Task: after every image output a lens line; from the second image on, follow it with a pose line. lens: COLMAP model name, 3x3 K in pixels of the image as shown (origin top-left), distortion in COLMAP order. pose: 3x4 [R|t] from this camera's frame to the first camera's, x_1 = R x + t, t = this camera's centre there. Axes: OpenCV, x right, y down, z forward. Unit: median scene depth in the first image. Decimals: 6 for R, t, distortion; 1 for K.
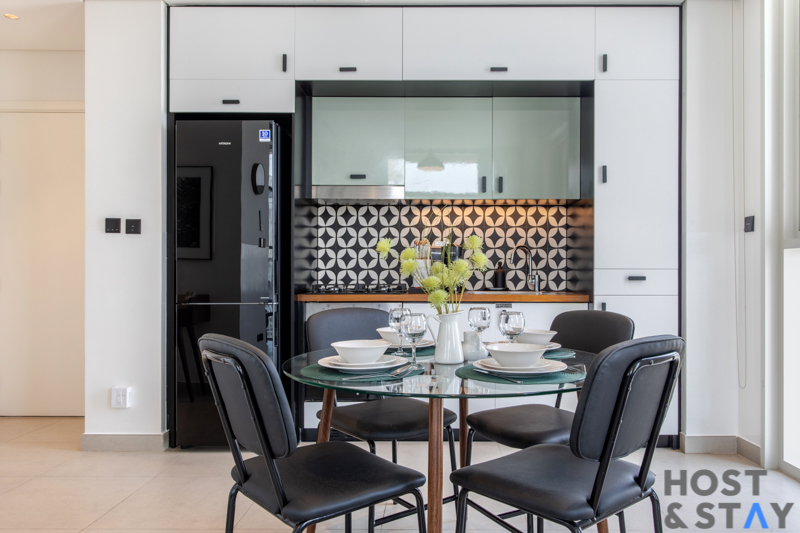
lens RADIAL K [[566.1, 0, 410.6], [0, 566.1, 295.6], [0, 0, 1]] dist [-0.011551, -0.002046]
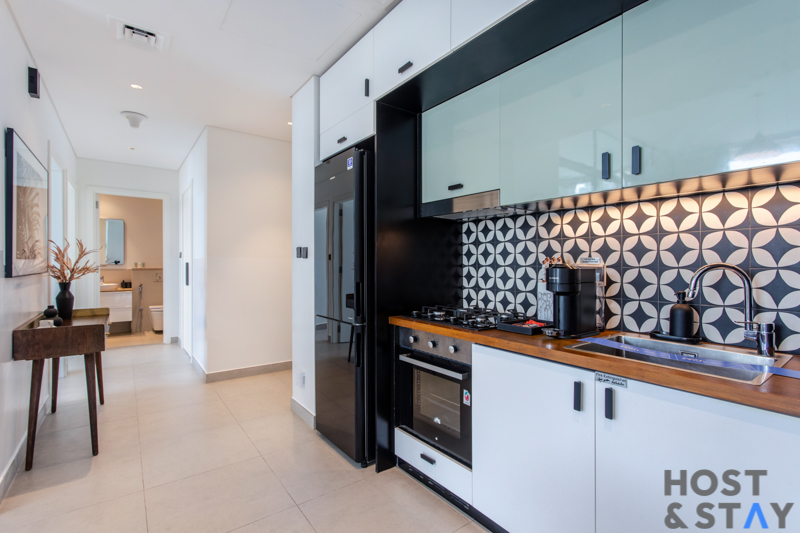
lens RADIAL K [[377.5, 0, 393.7], [0, 377.5, 270.5], [0, 0, 1]] dist [0.011466, 0.000204]
pose [[0.620449, 0.012912, -0.784141, 0.280597], [-0.037431, 0.999212, -0.013164, -0.065205], [0.783353, 0.037519, 0.620443, 0.522479]]
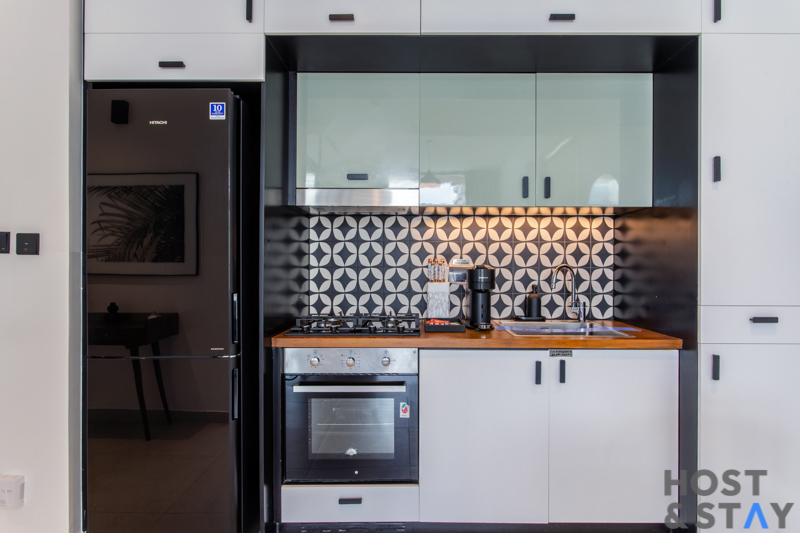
lens RADIAL K [[409.7, 0, 414.5], [0, 409.7, 269.3], [0, 0, 1]] dist [-0.006850, 0.001616]
pose [[0.999575, -0.001899, 0.029094, -0.030188], [0.002918, 0.999383, -0.035005, -0.061723], [-0.029009, 0.035075, 0.998964, 0.417887]]
